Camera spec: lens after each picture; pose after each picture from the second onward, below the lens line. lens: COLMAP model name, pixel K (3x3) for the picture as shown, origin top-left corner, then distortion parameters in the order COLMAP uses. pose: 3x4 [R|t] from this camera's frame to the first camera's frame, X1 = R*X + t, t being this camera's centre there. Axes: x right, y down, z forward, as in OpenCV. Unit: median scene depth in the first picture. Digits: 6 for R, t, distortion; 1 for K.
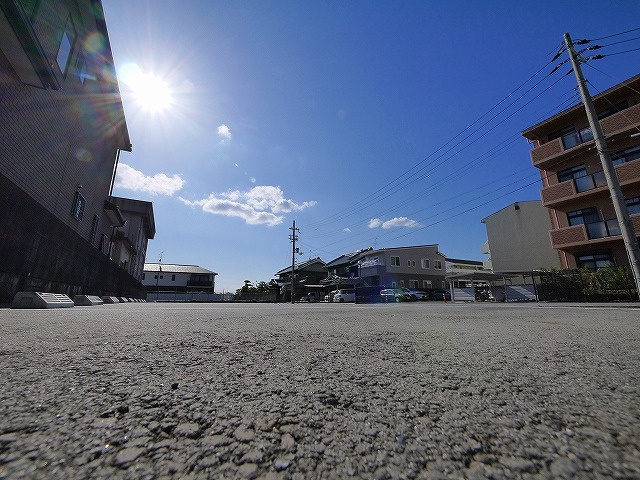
lens RADIAL K [[263.5, 0, 318.5], [0, 263.5, 232.5], [0, 0, 1]] dist [-0.003997, 0.000592]
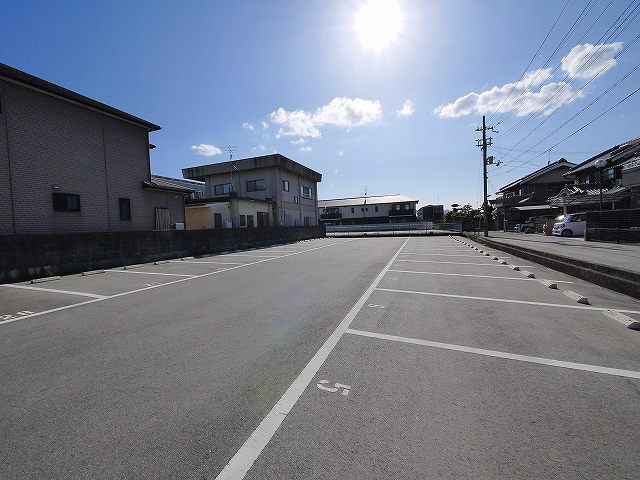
lens RADIAL K [[264.1, 0, 317.6], [0, 264.1, 236.2], [0, 0, 1]] dist [-0.007066, 0.000901]
pose [[0.630192, 0.005656, -0.776419, 0.167472], [0.231979, 0.952927, 0.195231, 0.017759], [0.740975, -0.303146, 0.599215, 0.200590]]
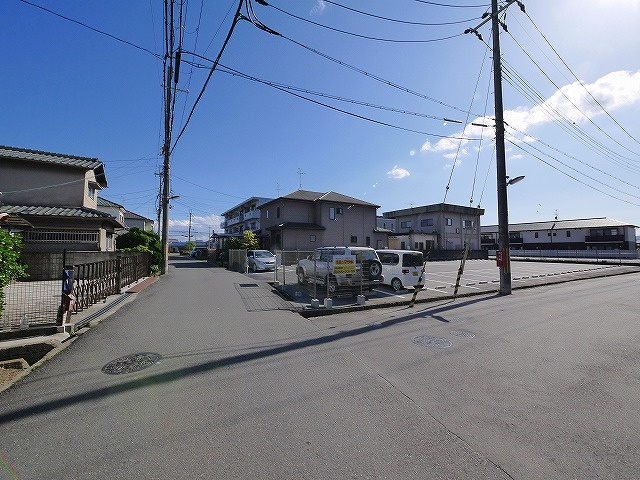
lens RADIAL K [[264.1, 0, 317.6], [0, 264.1, 236.2], [0, 0, 1]] dist [-0.007066, 0.000901]
pose [[0.017498, -0.045386, -0.998816, 0.559976], [0.249259, 0.967627, -0.039602, -0.022676], [0.968279, -0.248271, 0.028244, 0.068778]]
